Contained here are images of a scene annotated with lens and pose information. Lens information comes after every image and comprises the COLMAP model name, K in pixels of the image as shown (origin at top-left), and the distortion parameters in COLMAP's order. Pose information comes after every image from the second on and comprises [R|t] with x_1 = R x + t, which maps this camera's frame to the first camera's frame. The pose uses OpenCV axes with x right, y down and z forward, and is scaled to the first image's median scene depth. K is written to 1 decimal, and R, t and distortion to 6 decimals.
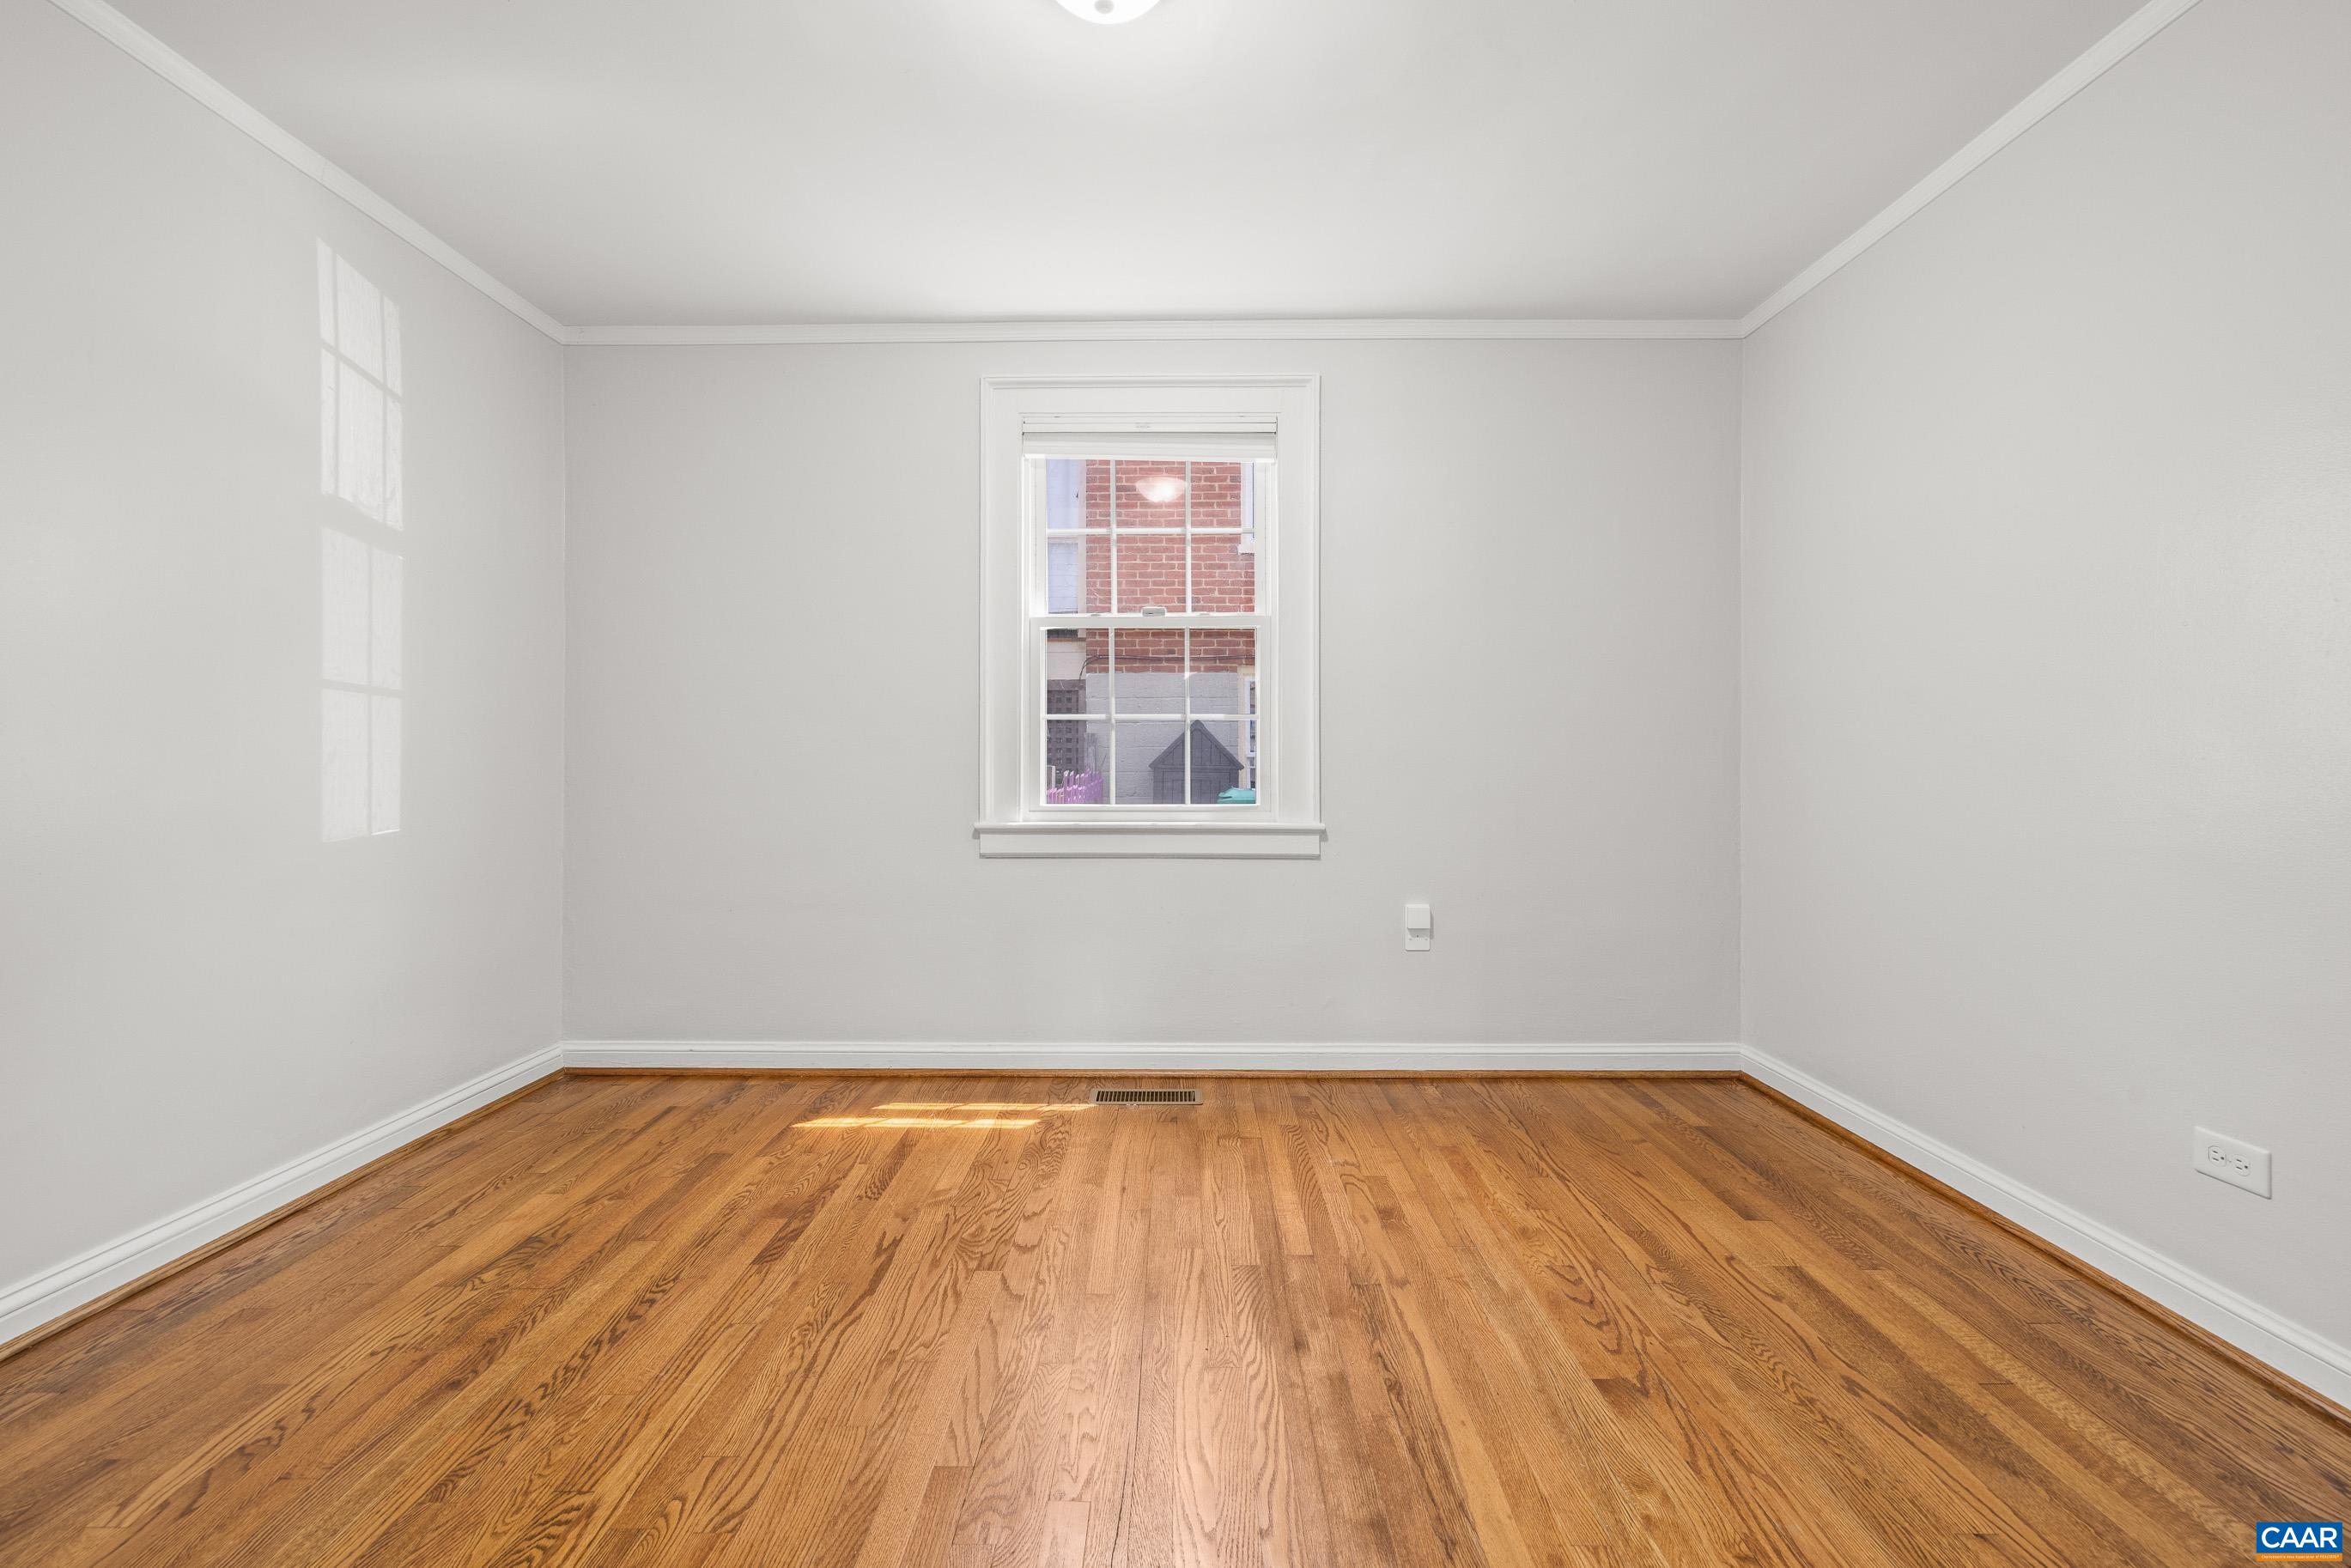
lens RADIAL K [[1000.7, 0, 1175.9], [0, 1000.7, 762.7], [0, 0, 1]] dist [-0.000316, 0.000337]
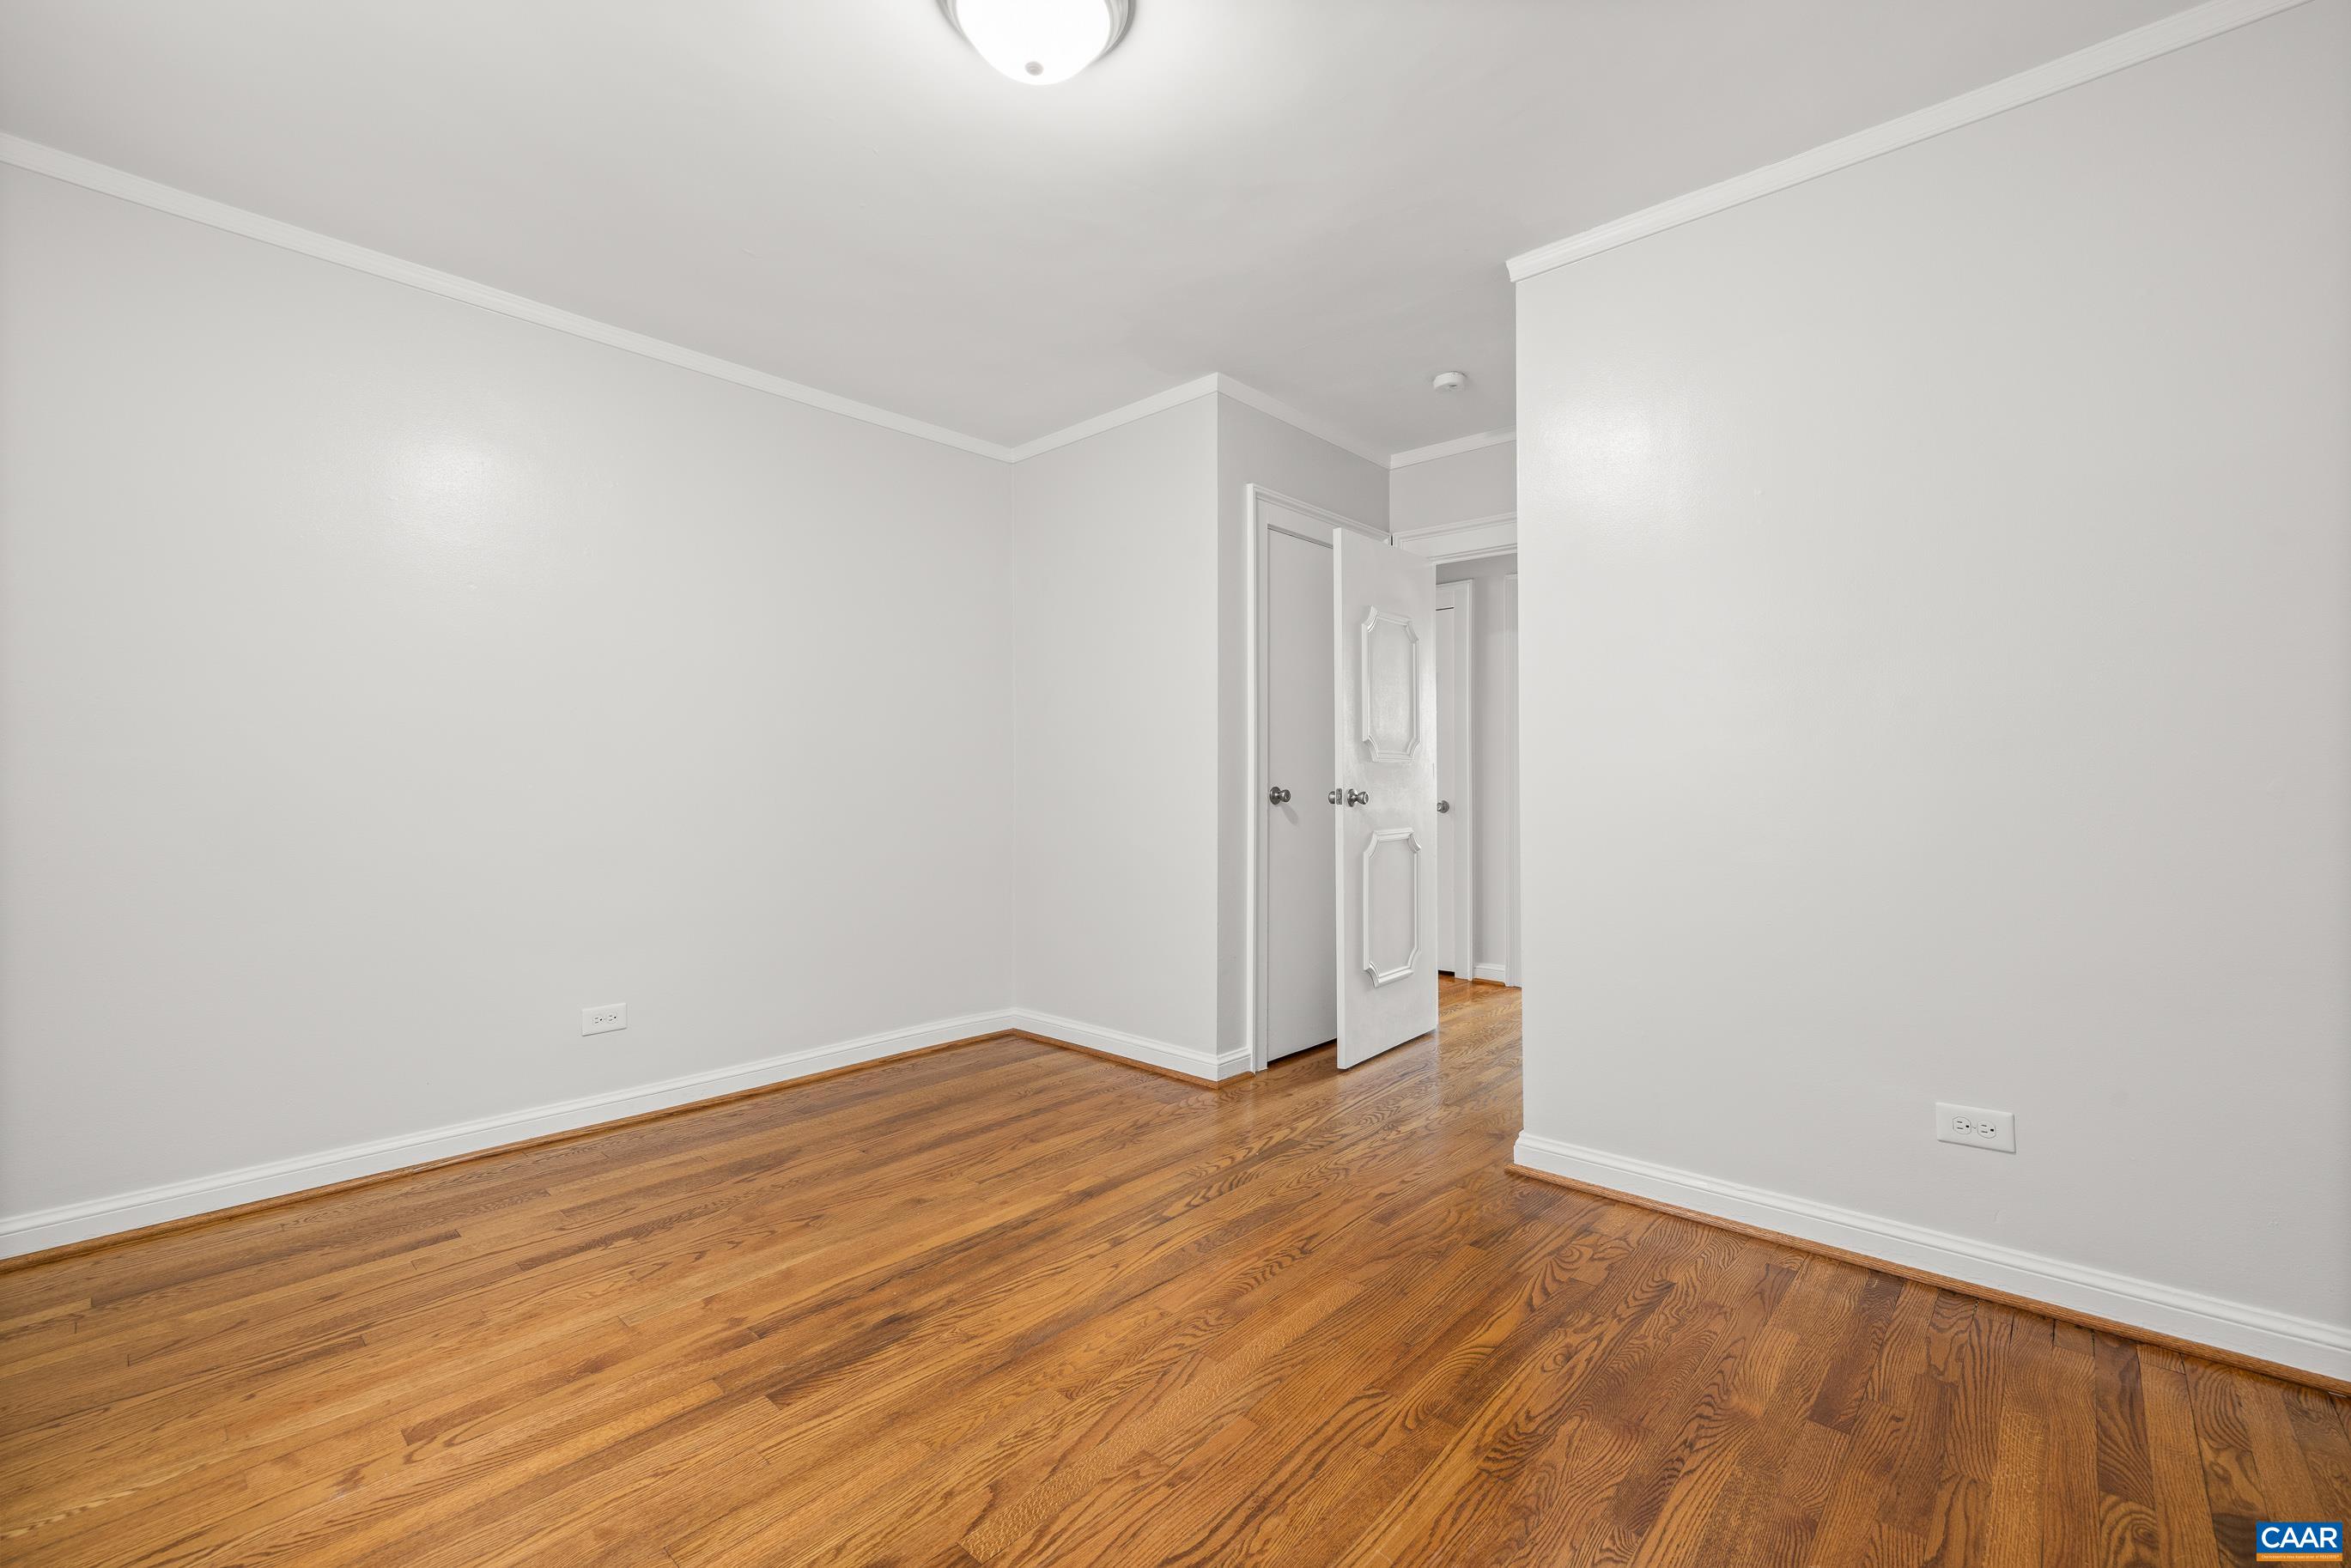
lens RADIAL K [[1000.7, 0, 1172.4], [0, 1000.7, 783.0], [0, 0, 1]] dist [-0.000316, 0.000337]
pose [[-0.740423, 0.001934, 0.672139, -0.594632], [0.003341, 0.999994, 0.000803, -0.008785], [-0.672133, 0.002841, -0.740425, 1.126393]]
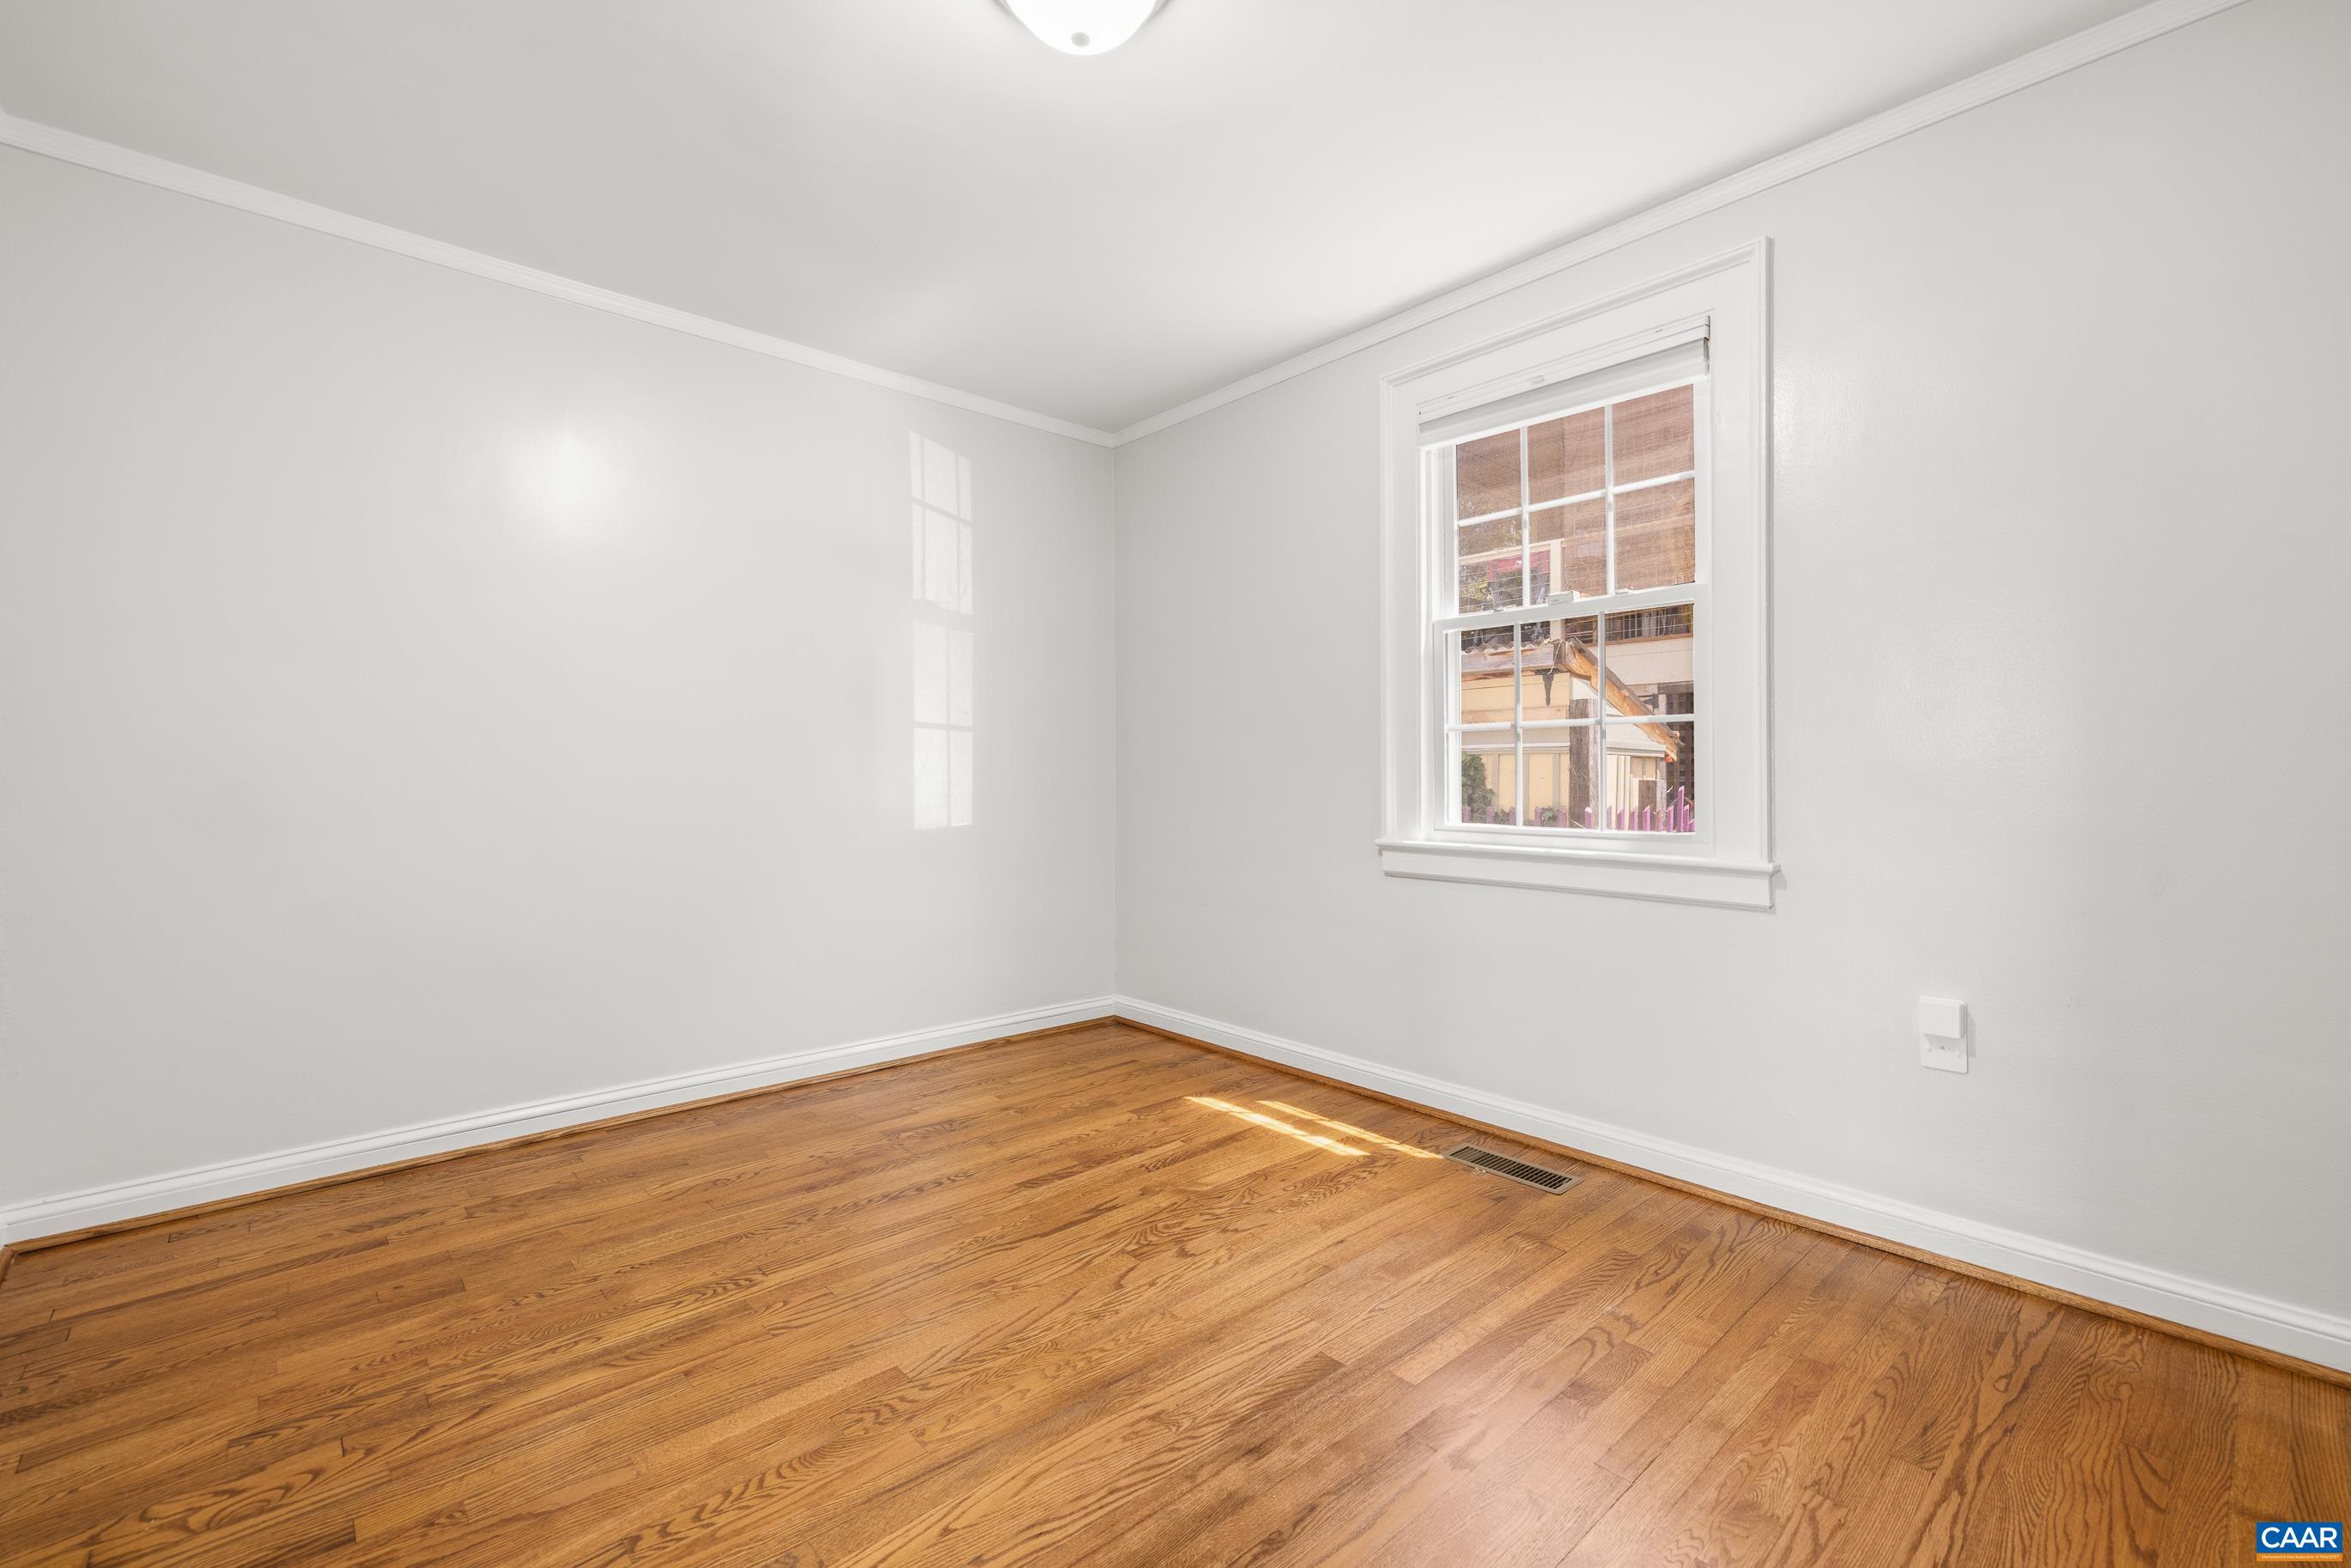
lens RADIAL K [[1000.7, 0, 1160.0], [0, 1000.7, 779.6], [0, 0, 1]] dist [-0.000316, 0.000337]
pose [[0.668909, 0.005183, -0.743326, 0.497708], [0.000542, 0.999972, 0.007461, -0.006933], [0.743344, -0.005393, 0.668888, 0.249982]]
